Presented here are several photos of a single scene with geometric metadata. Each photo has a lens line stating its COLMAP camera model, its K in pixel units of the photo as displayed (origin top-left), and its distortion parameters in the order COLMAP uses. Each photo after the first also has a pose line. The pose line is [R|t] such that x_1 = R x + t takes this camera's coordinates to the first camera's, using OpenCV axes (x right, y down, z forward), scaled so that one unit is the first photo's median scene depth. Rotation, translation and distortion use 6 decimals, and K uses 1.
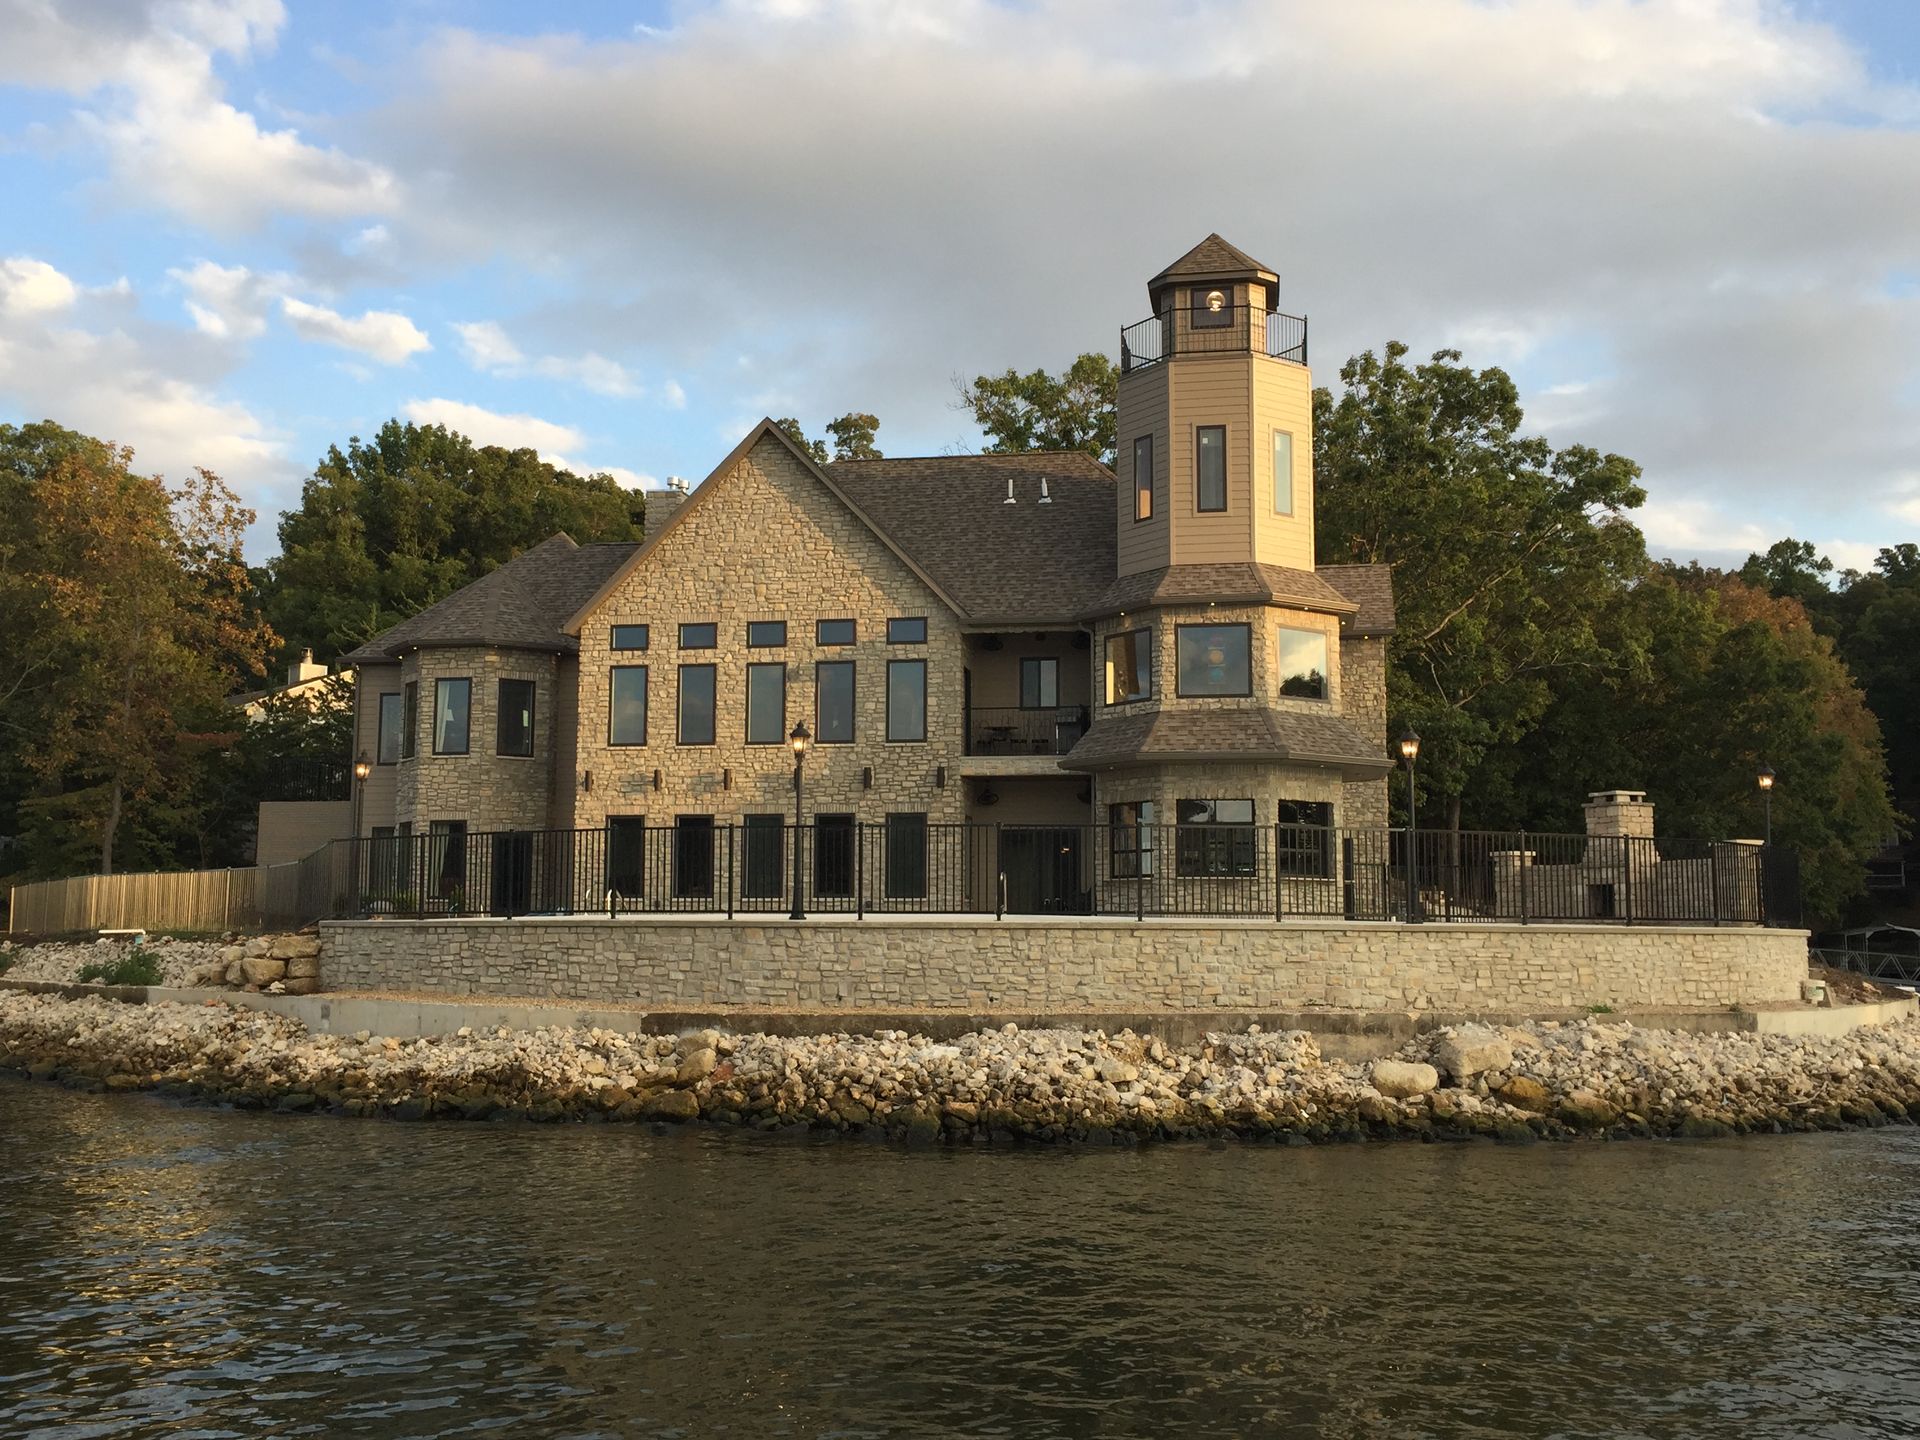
lens RADIAL K [[1830.0, 0, 965.3], [0, 1830.0, 713.7], [0, 0, 1]] dist [0.067641, -0.015732]
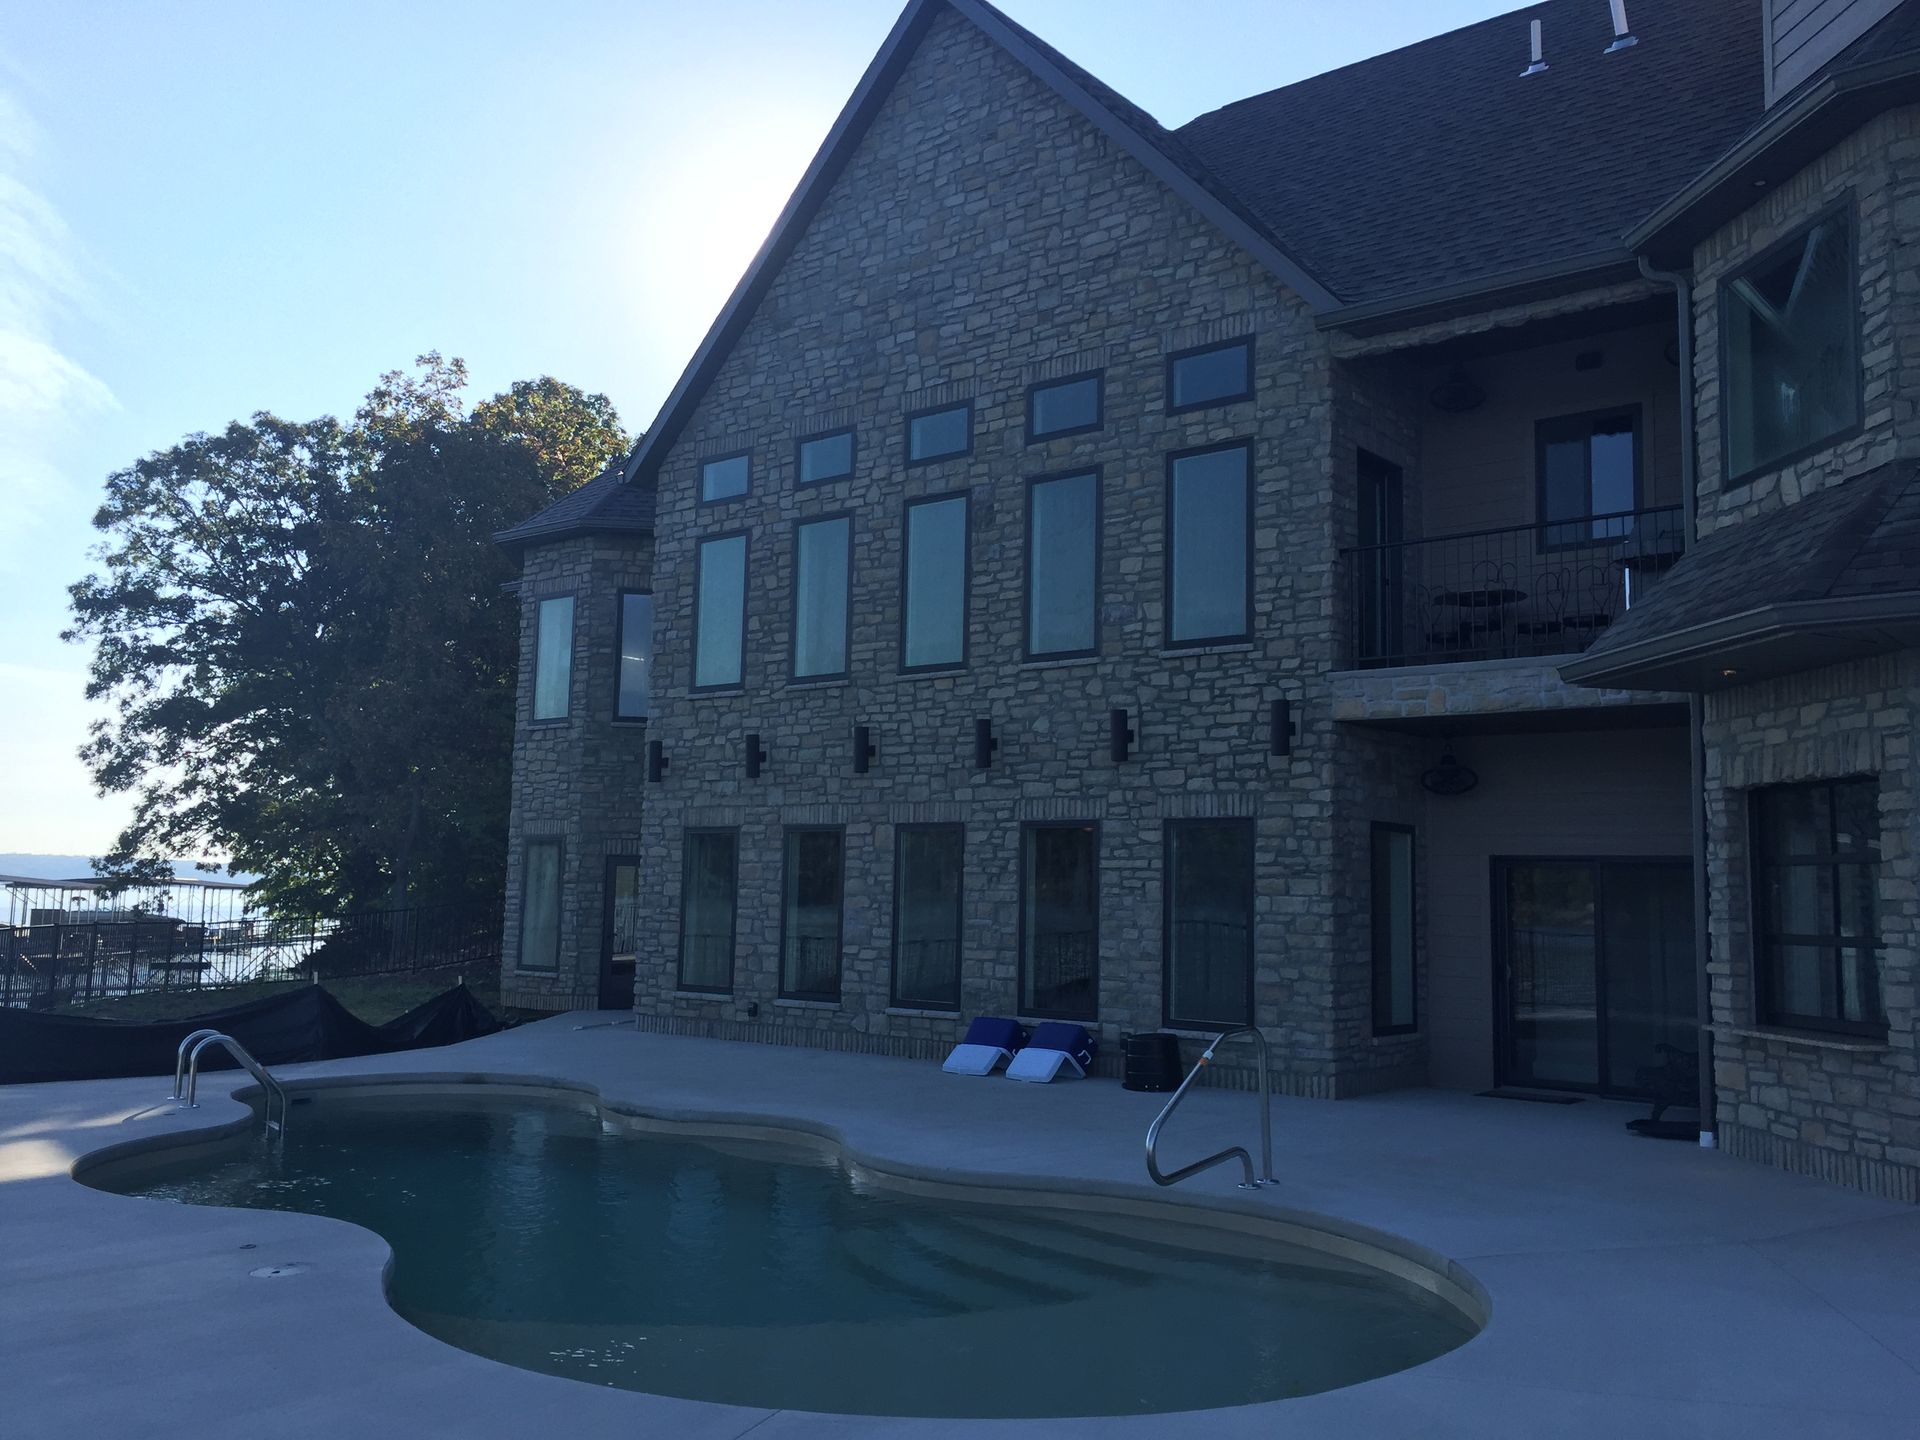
lens RADIAL K [[1639.2, 0, 960.0], [0, 1639.2, 720.0], [0, 0, 1]] dist [0.084622, -0.106367]
pose [[0.876855, -0.039144, -0.479159, 0.095926], [0.040846, 0.999142, -0.006875, 0.033049], [0.479017, -0.013543, 0.877701, 0.661845]]
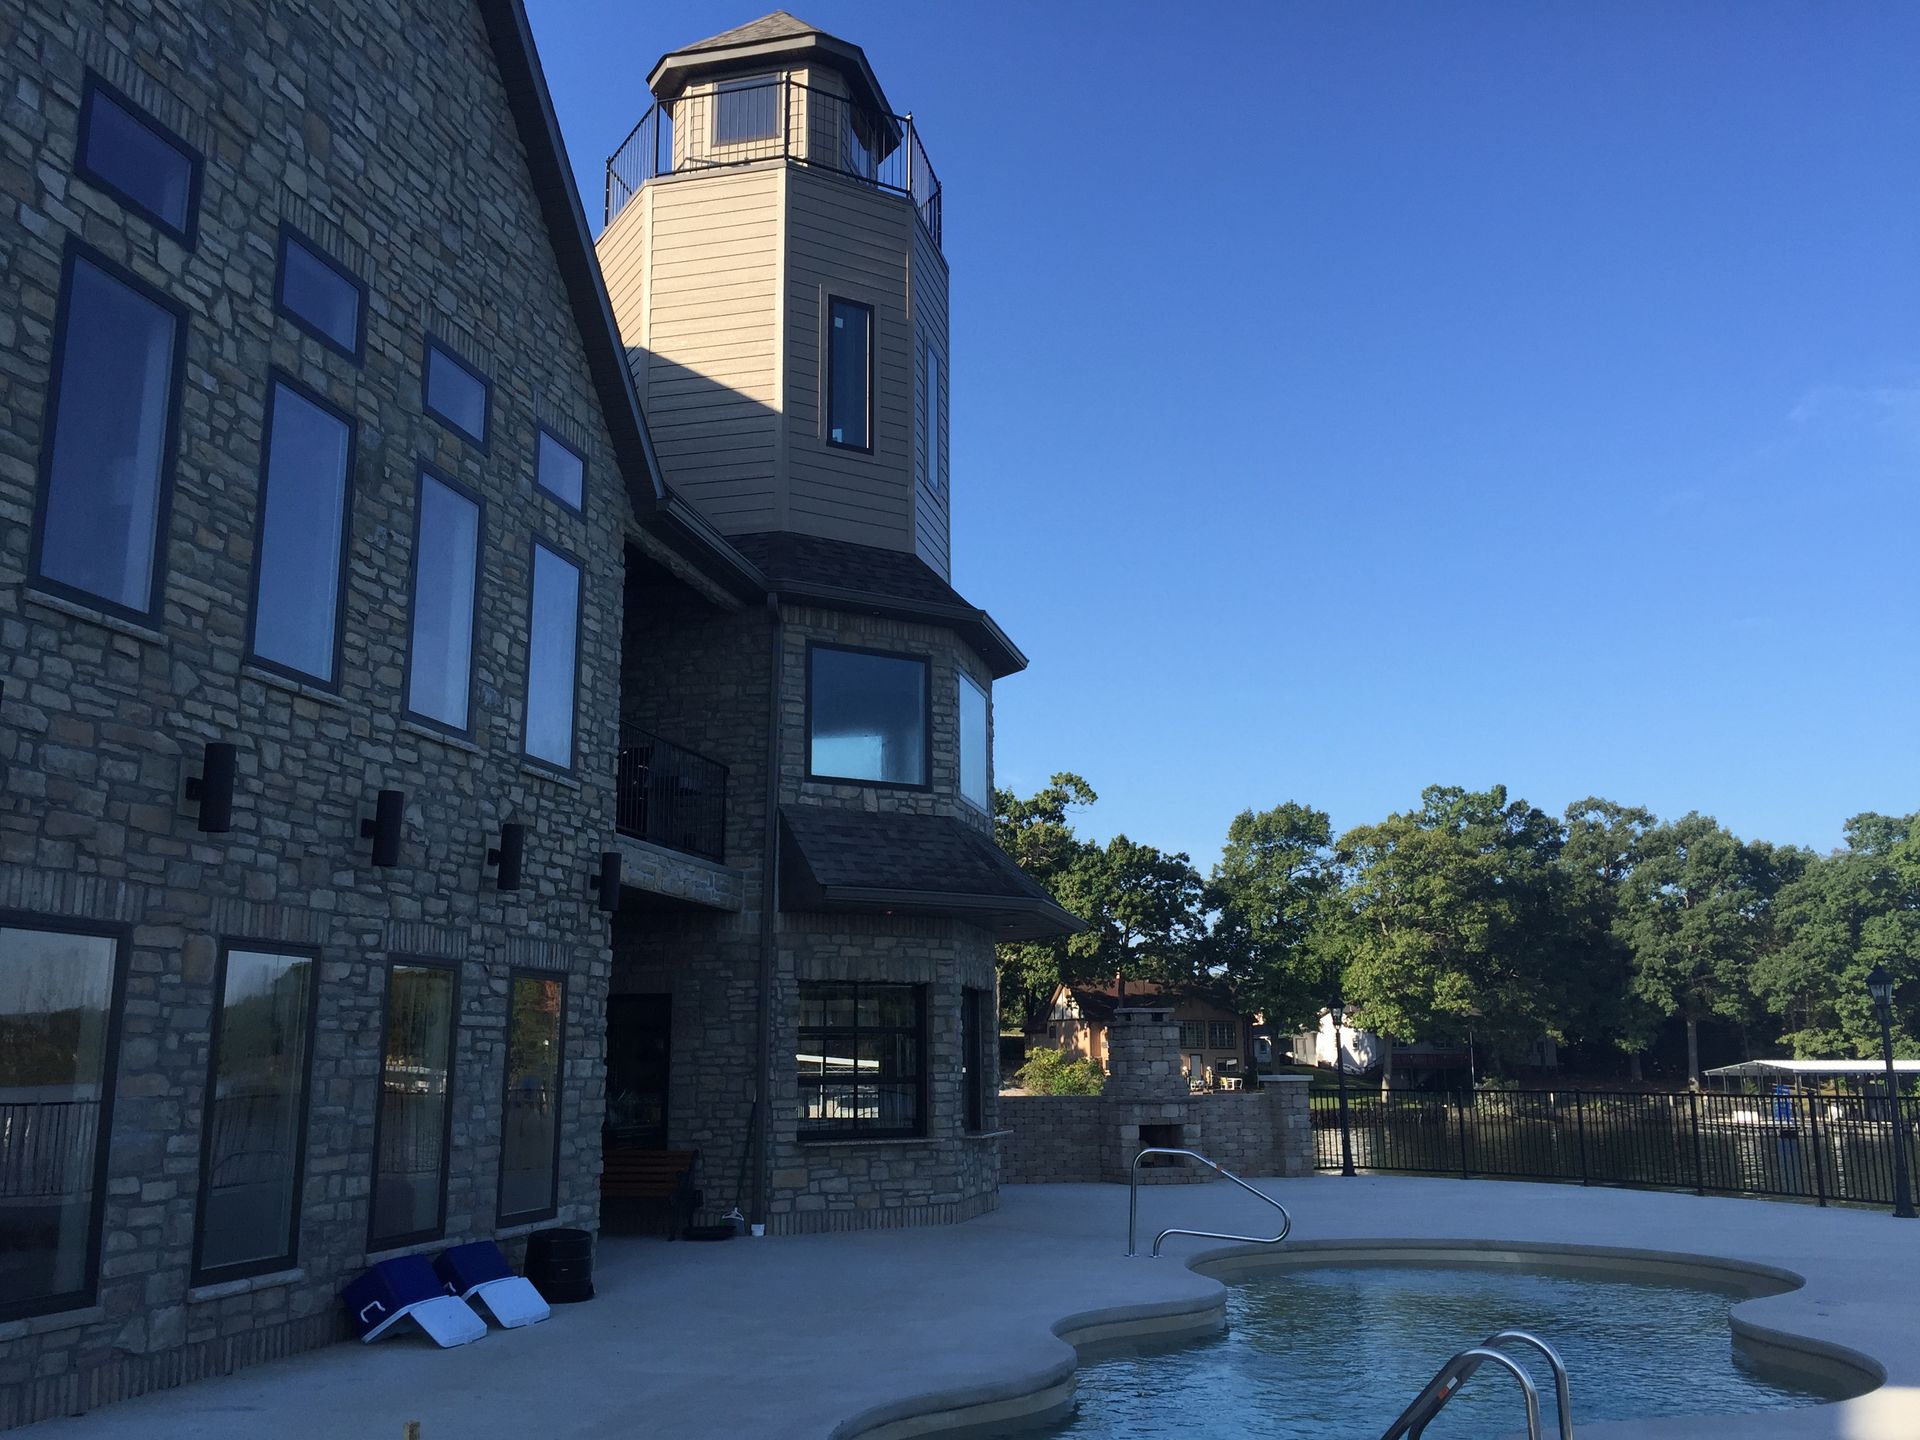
lens RADIAL K [[1639.2, 0, 960.0], [0, 1639.2, 720.0], [0, 0, 1]] dist [0.084622, -0.106367]
pose [[0.059391, 0.200325, 0.977928, -0.351464], [-0.113819, 0.974627, -0.192736, 0.060051], [-0.991725, -0.099860, 0.080685, 0.909275]]
